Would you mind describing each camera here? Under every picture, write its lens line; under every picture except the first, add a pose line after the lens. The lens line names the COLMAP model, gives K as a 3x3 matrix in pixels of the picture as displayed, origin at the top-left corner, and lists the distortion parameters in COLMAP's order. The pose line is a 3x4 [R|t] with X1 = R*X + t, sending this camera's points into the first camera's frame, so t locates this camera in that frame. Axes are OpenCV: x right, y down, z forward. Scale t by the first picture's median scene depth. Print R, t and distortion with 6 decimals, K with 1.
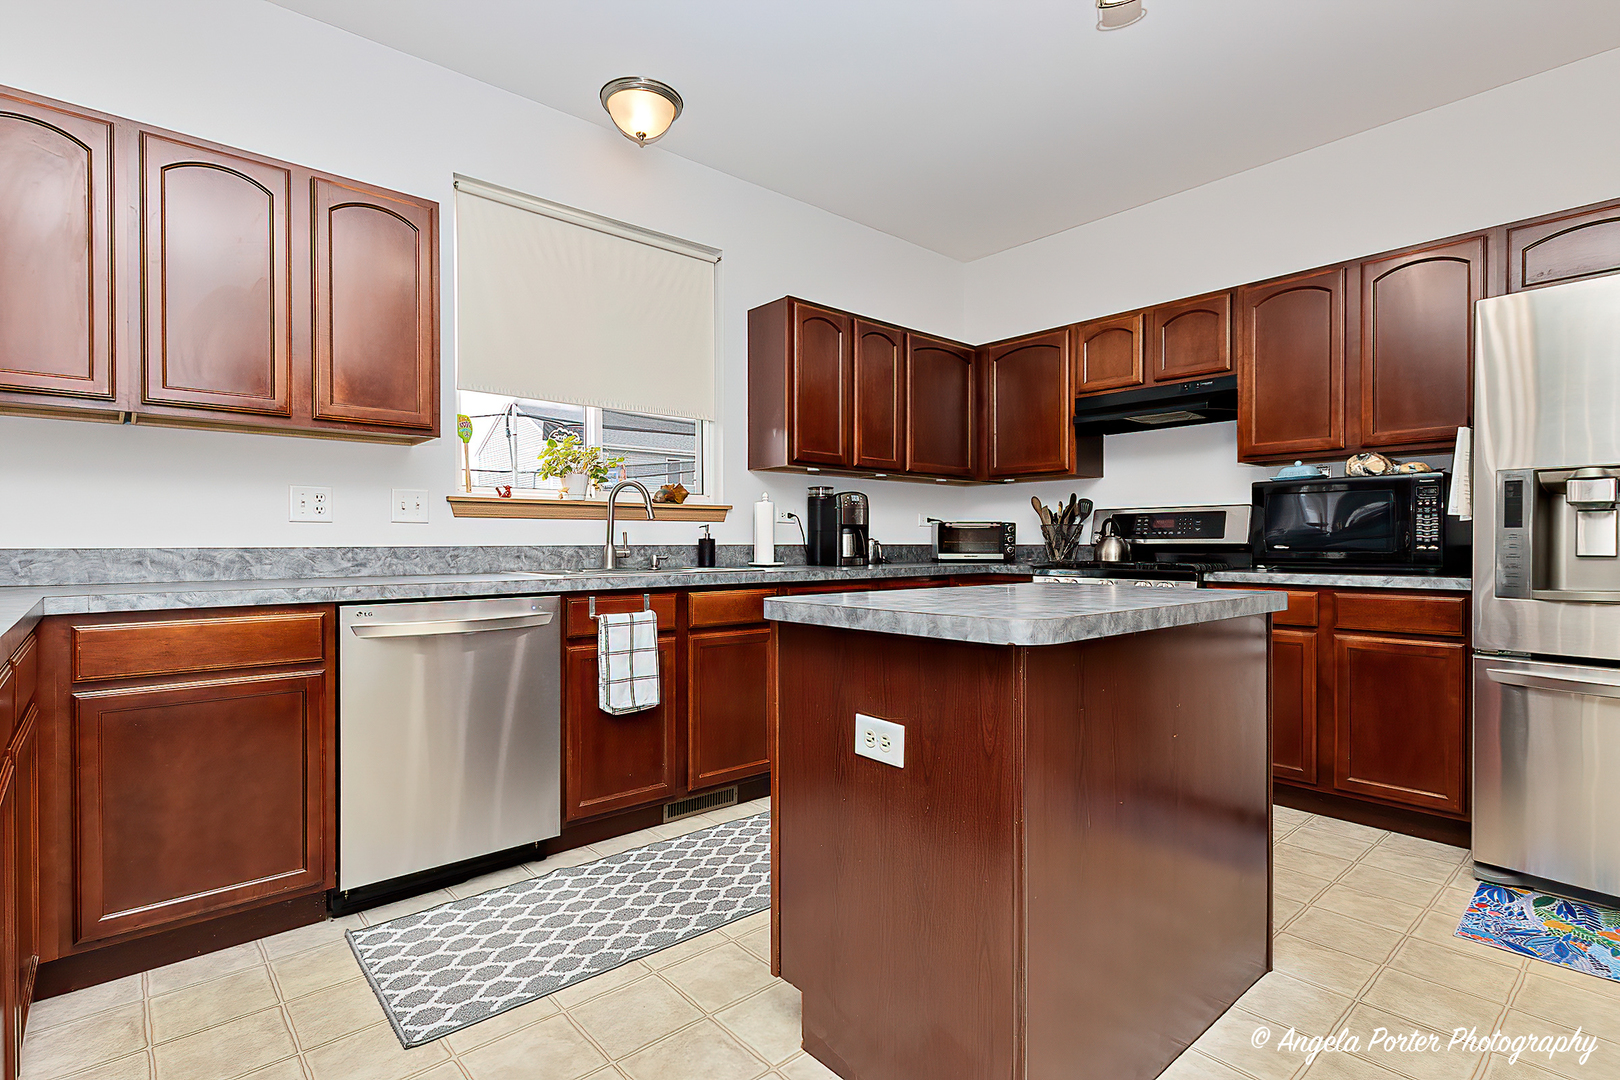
lens RADIAL K [[789.9, 0, 809.8], [0, 789.9, 554.7], [0, 0, 1]] dist [0.021583, -0.000393]
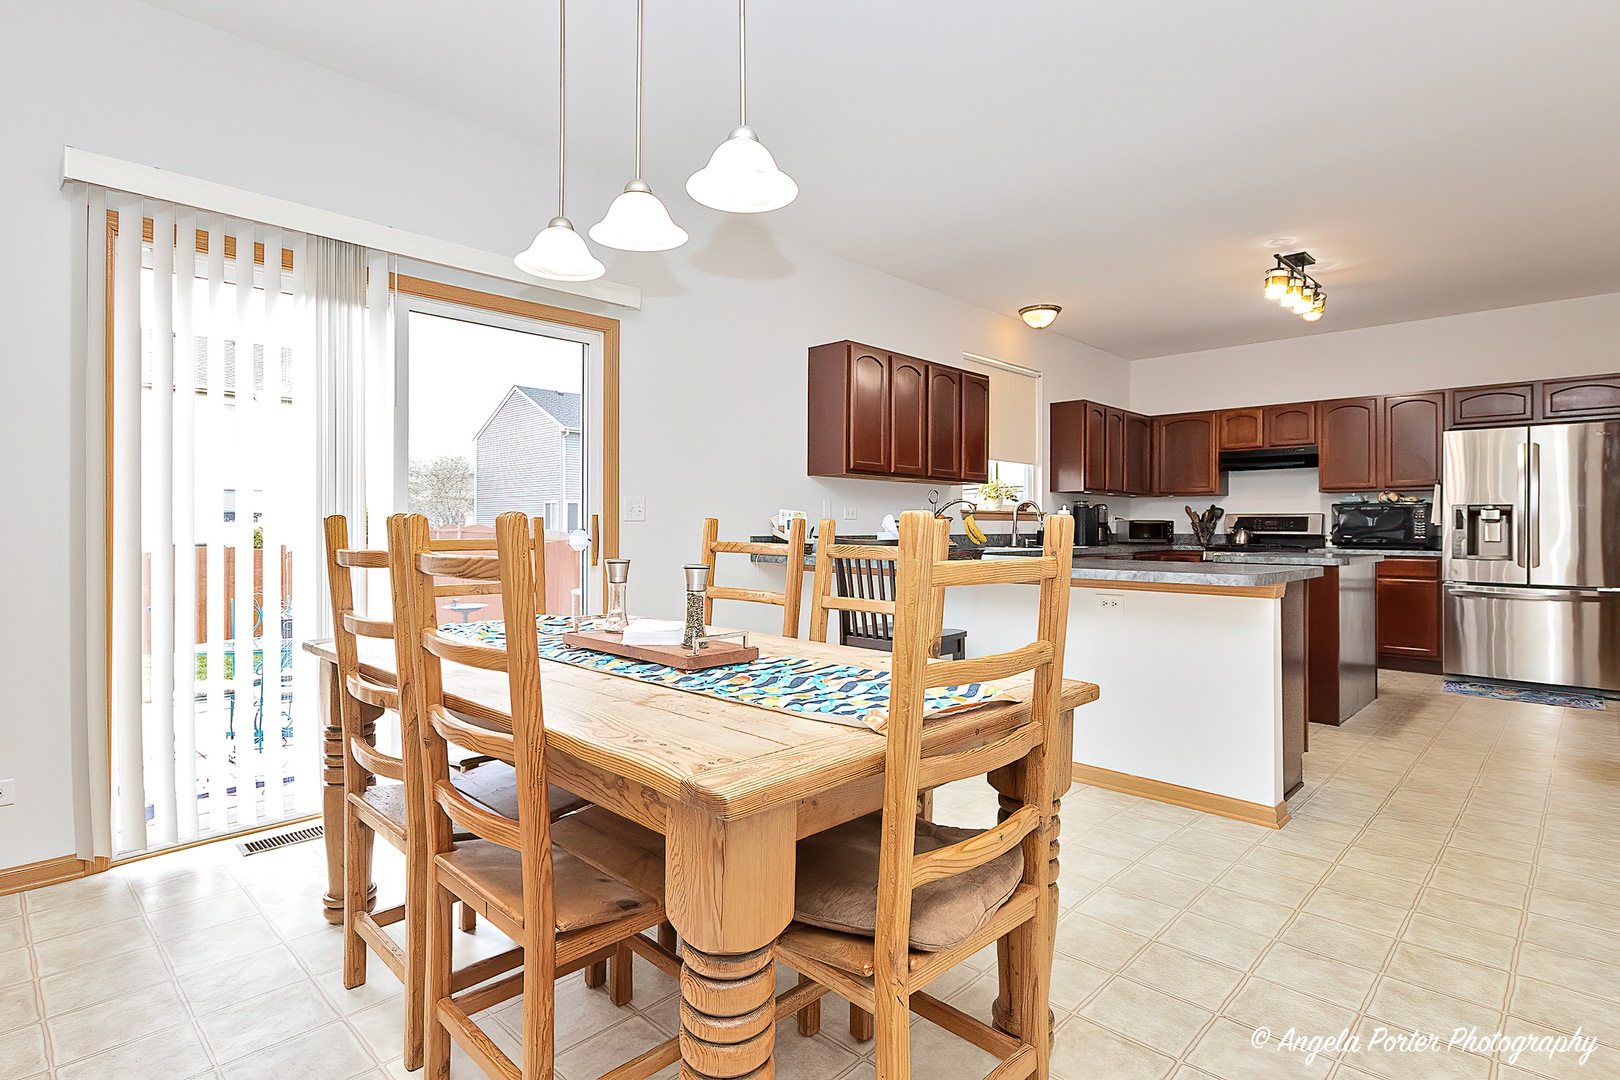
lens RADIAL K [[789.9, 0, 810.3], [0, 789.9, 525.5], [0, 0, 1]] dist [0.021583, -0.000393]
pose [[0.998890, 0.005967, 0.046724, -0.813021], [-0.005138, 0.999828, -0.017835, 0.005127], [-0.046822, 0.017575, 0.998749, -0.901050]]
